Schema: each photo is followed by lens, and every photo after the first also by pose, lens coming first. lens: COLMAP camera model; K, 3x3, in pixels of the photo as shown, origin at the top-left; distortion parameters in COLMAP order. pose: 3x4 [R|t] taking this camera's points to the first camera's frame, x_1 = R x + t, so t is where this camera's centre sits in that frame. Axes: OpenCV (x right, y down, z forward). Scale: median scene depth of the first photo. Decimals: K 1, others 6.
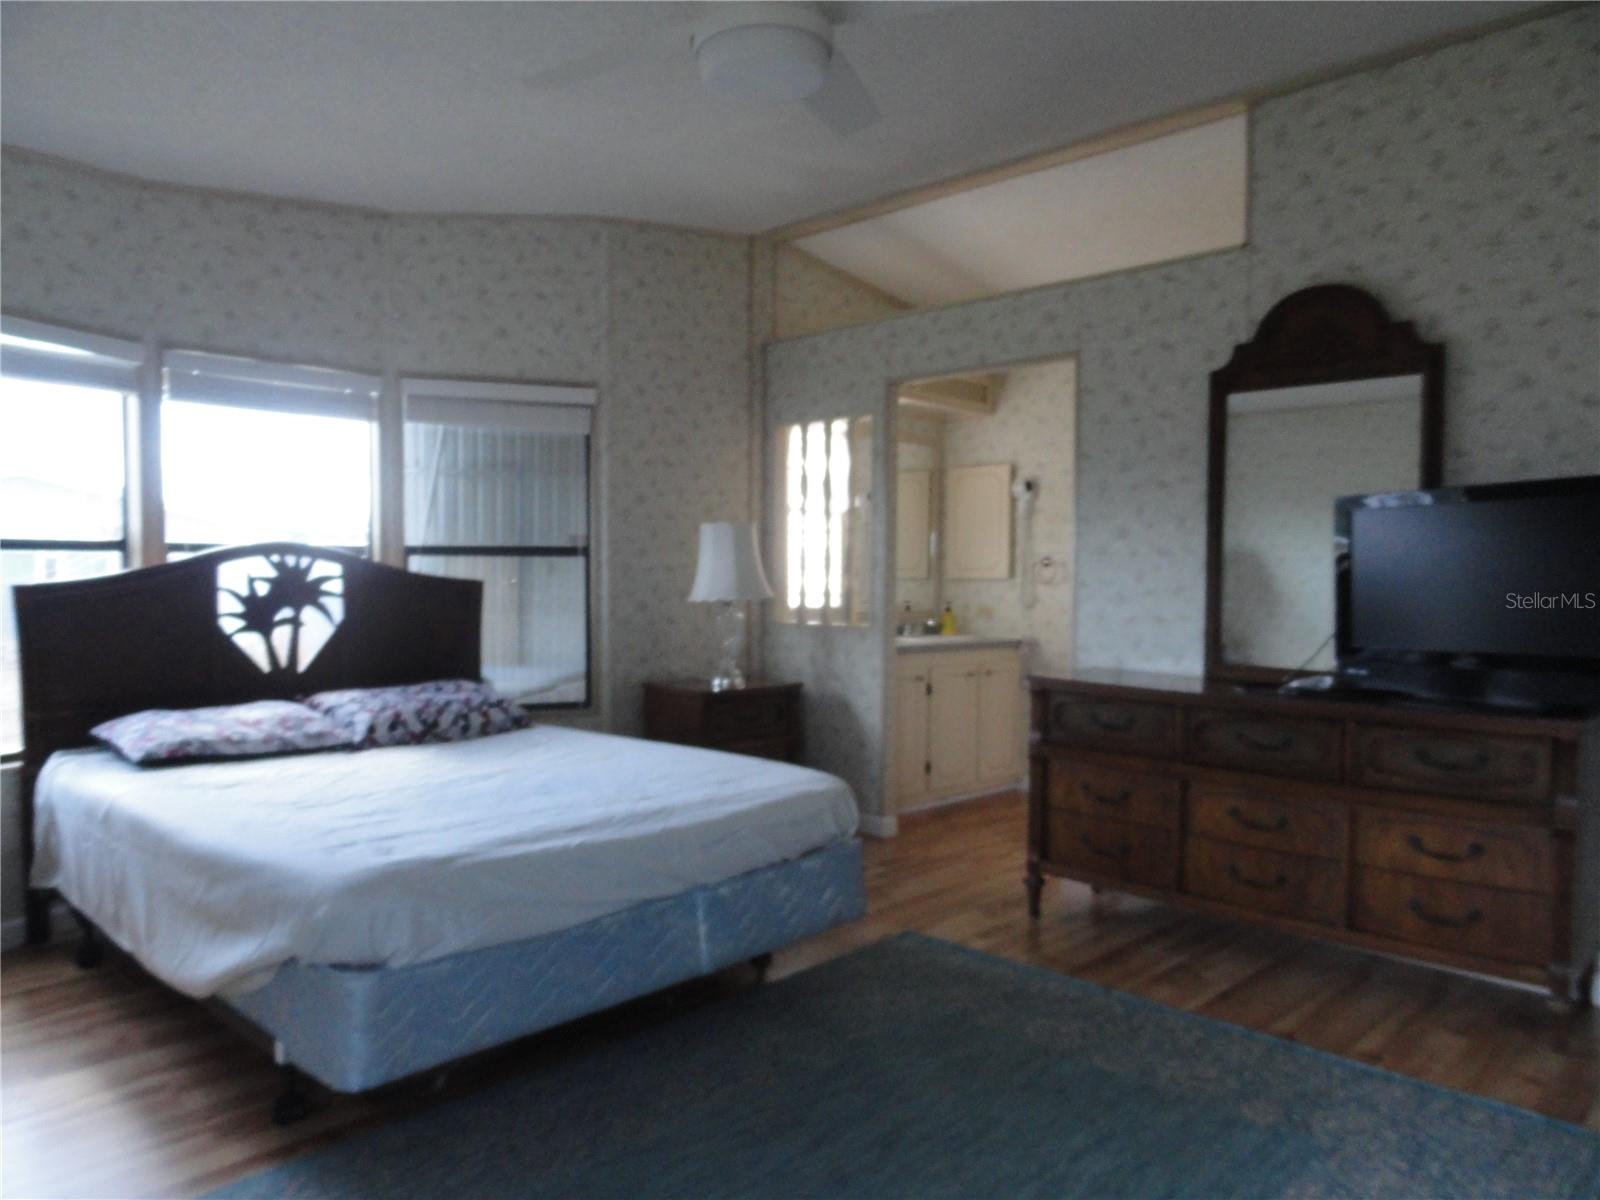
lens RADIAL K [[1108.0, 0, 794.7], [0, 1108.0, 606.2], [0, 0, 1]] dist [0.010004, -0.004085]
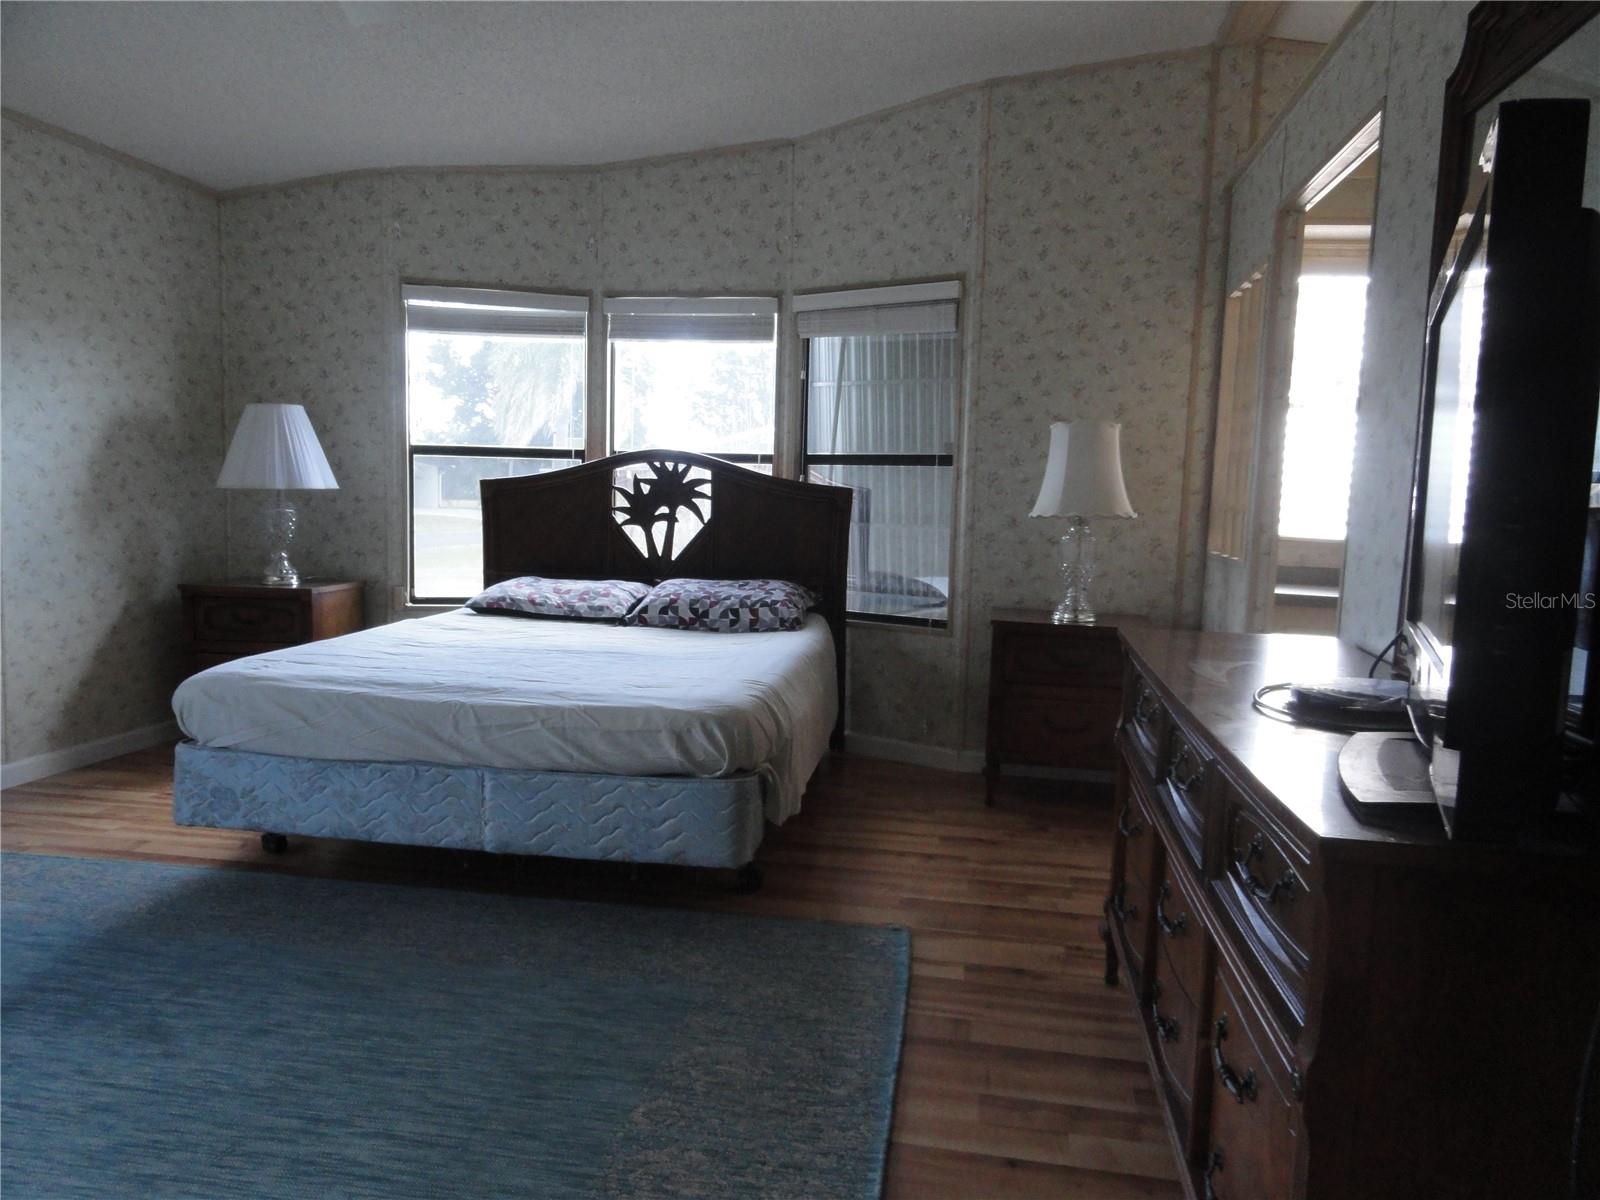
lens RADIAL K [[1108.0, 0, 794.7], [0, 1108.0, 606.2], [0, 0, 1]] dist [0.010004, -0.004085]
pose [[0.574412, 0.100615, -0.812359, 0.593372], [-0.050454, 0.994882, 0.087546, -0.002388], [0.817010, -0.009301, 0.576548, 0.416224]]
